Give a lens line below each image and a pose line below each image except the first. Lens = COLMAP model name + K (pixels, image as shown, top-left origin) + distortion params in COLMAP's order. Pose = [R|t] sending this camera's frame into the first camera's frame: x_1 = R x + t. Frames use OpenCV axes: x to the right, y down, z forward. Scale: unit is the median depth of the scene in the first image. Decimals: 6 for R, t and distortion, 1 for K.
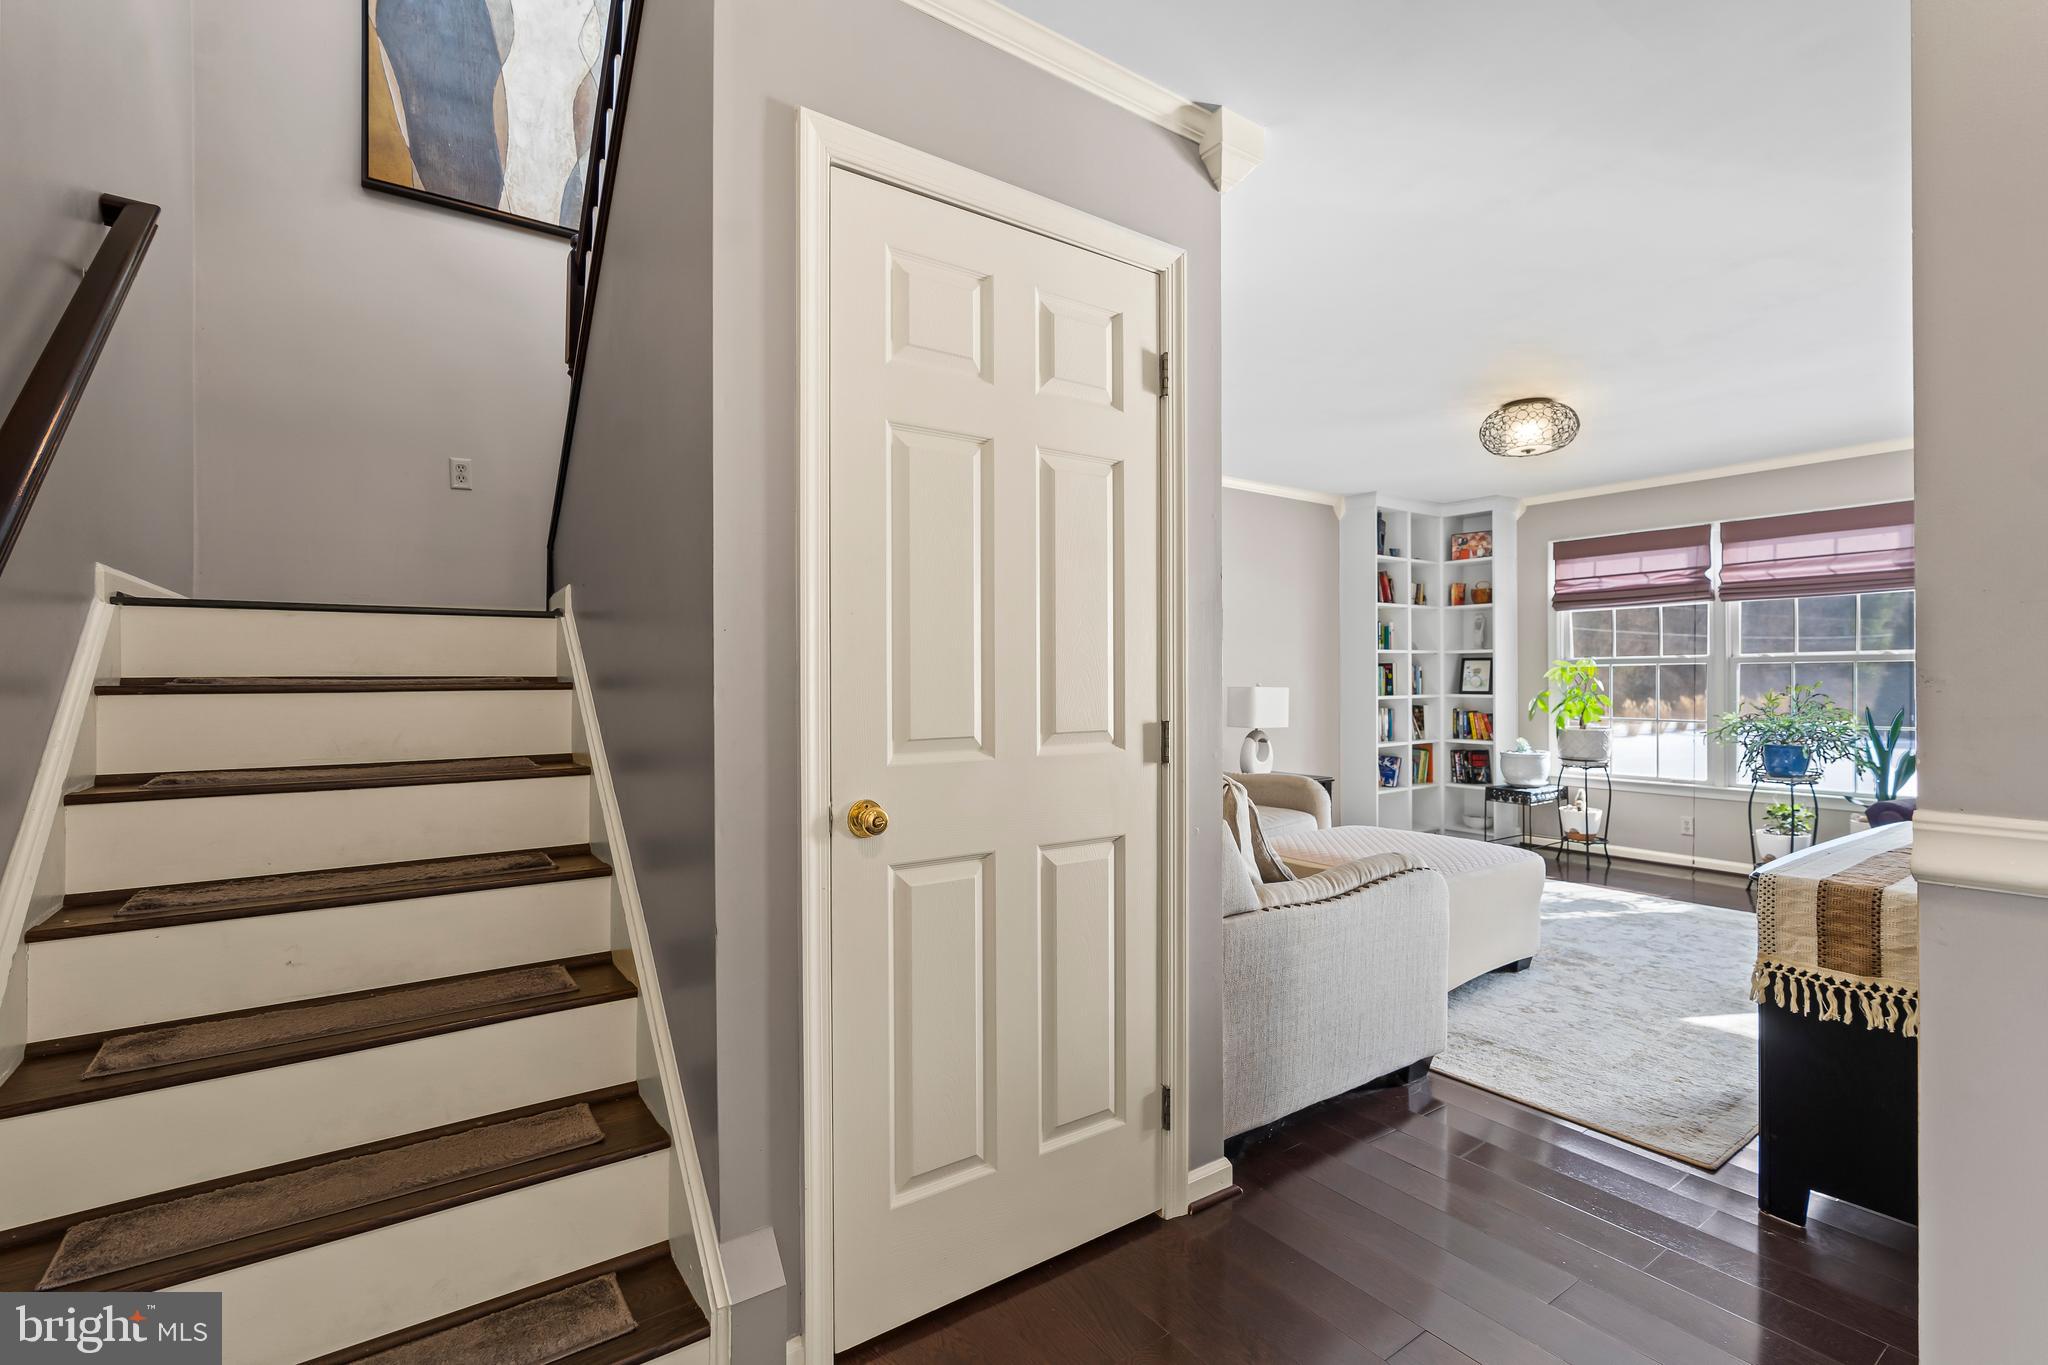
lens RADIAL K [[933.9, 0, 1024.1], [0, 933.9, 688.4], [0, 0, 1]] dist [-0.011418, 0.004226]
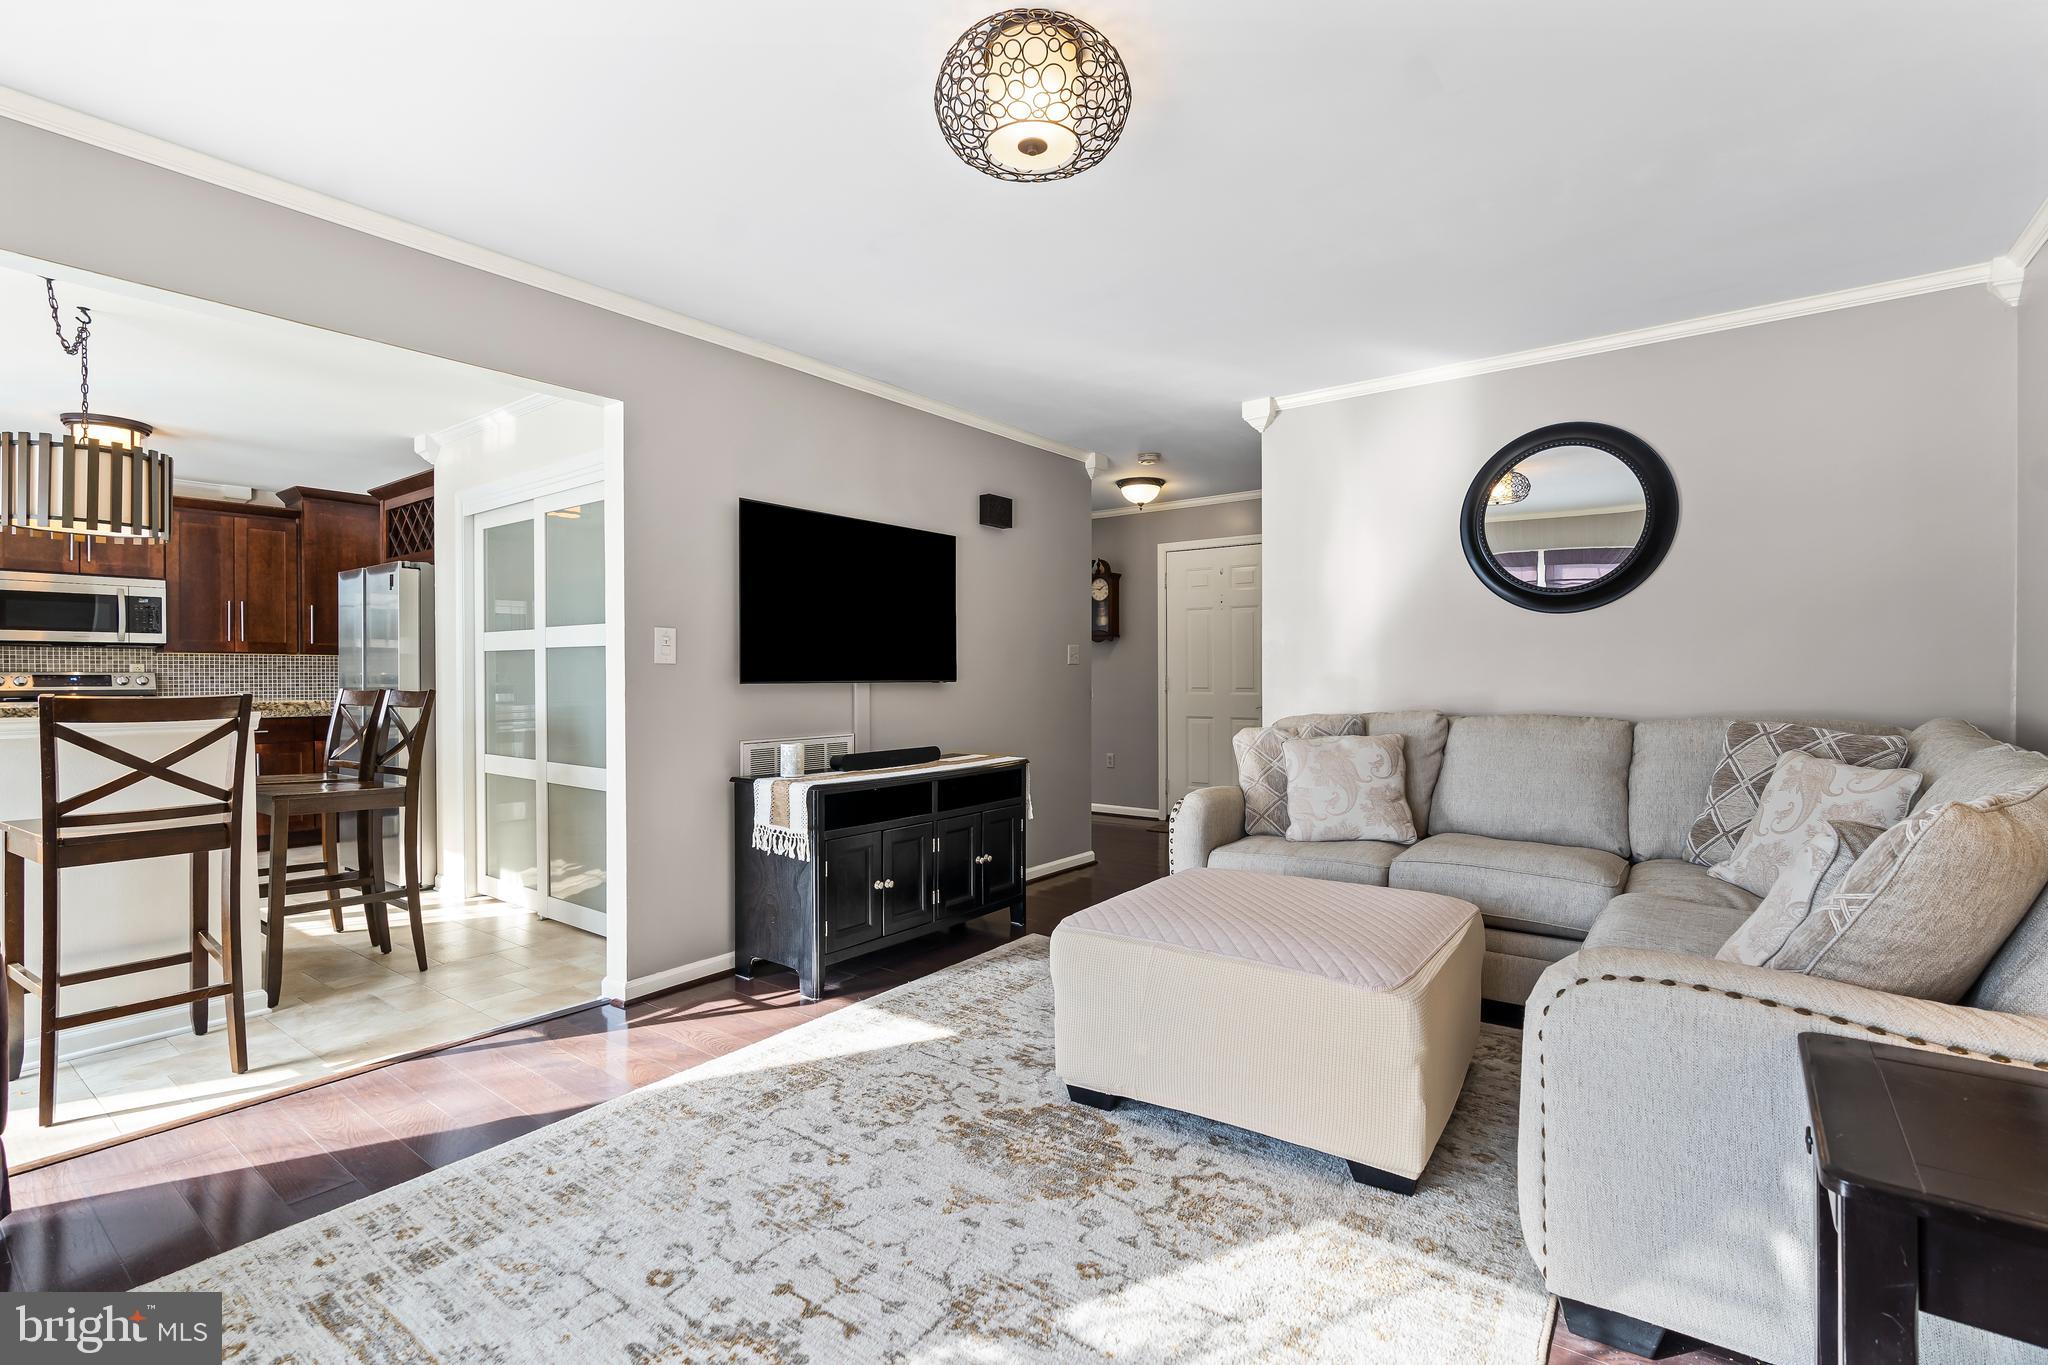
lens RADIAL K [[933.9, 0, 1034.6], [0, 933.9, 672.8], [0, 0, 1]] dist [-0.011418, 0.004226]
pose [[-0.950733, 0.006026, -0.309954, 0.498623], [0.002509, 0.999928, 0.011744, -0.003621], [0.310002, 0.010388, -0.950679, 1.044157]]
